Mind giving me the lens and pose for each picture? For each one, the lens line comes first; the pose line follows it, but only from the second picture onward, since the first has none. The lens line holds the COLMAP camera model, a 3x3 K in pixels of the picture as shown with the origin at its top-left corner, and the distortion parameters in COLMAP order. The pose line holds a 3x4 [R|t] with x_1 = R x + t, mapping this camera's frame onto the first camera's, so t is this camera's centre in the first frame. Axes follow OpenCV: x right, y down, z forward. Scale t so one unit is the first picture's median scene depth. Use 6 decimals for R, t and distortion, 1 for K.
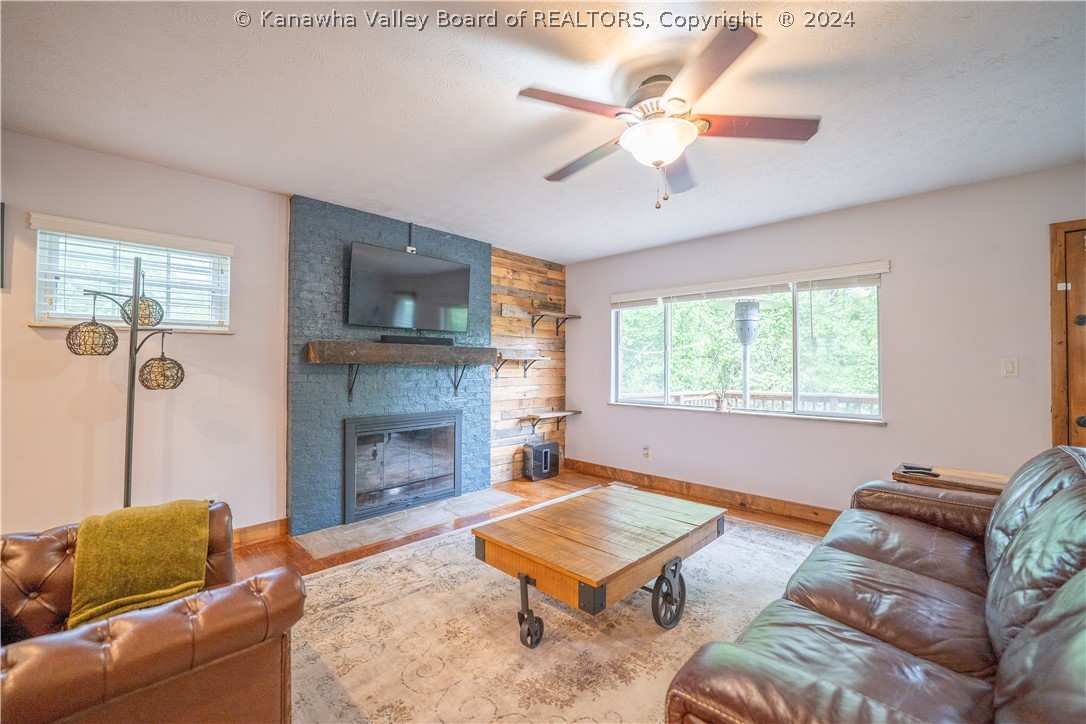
lens RADIAL K [[448.2, 0, 540.9], [0, 448.2, 362.7], [0, 0, 1]] dist [-0.016281, -0.000163]
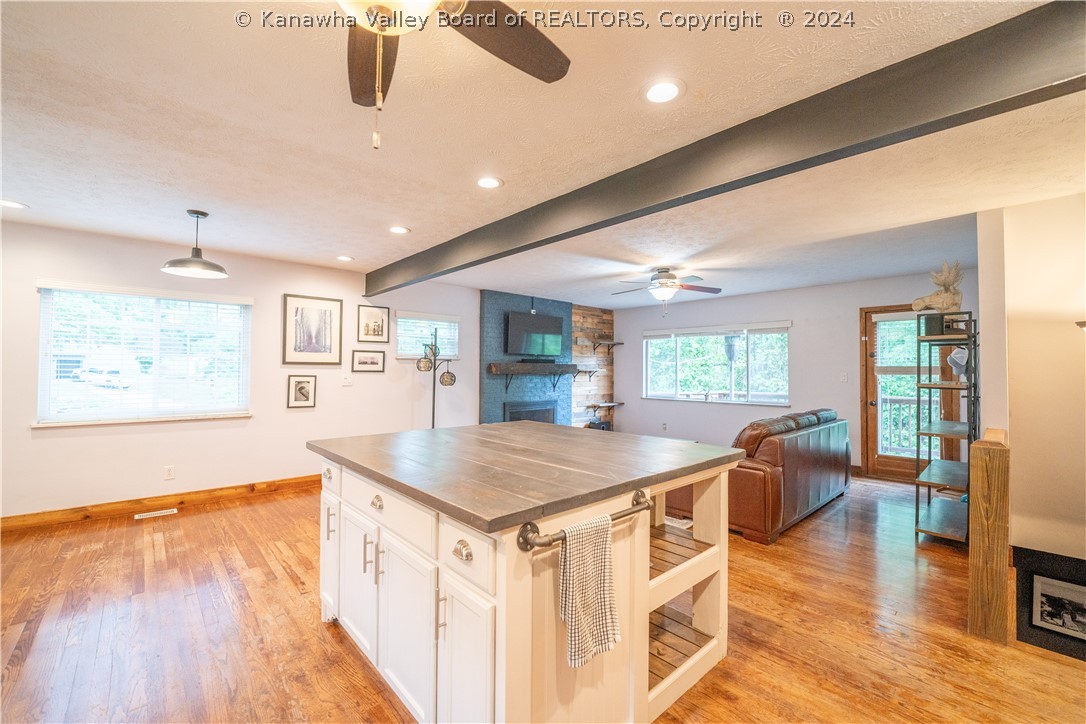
lens RADIAL K [[448.2, 0, 544.6], [0, 448.2, 366.7], [0, 0, 1]] dist [-0.016281, -0.000163]
pose [[0.998612, 0.002167, -0.052624, -0.119764], [-0.002282, 0.999995, -0.002120, -0.017940], [0.052619, 0.002237, 0.998612, -0.670244]]
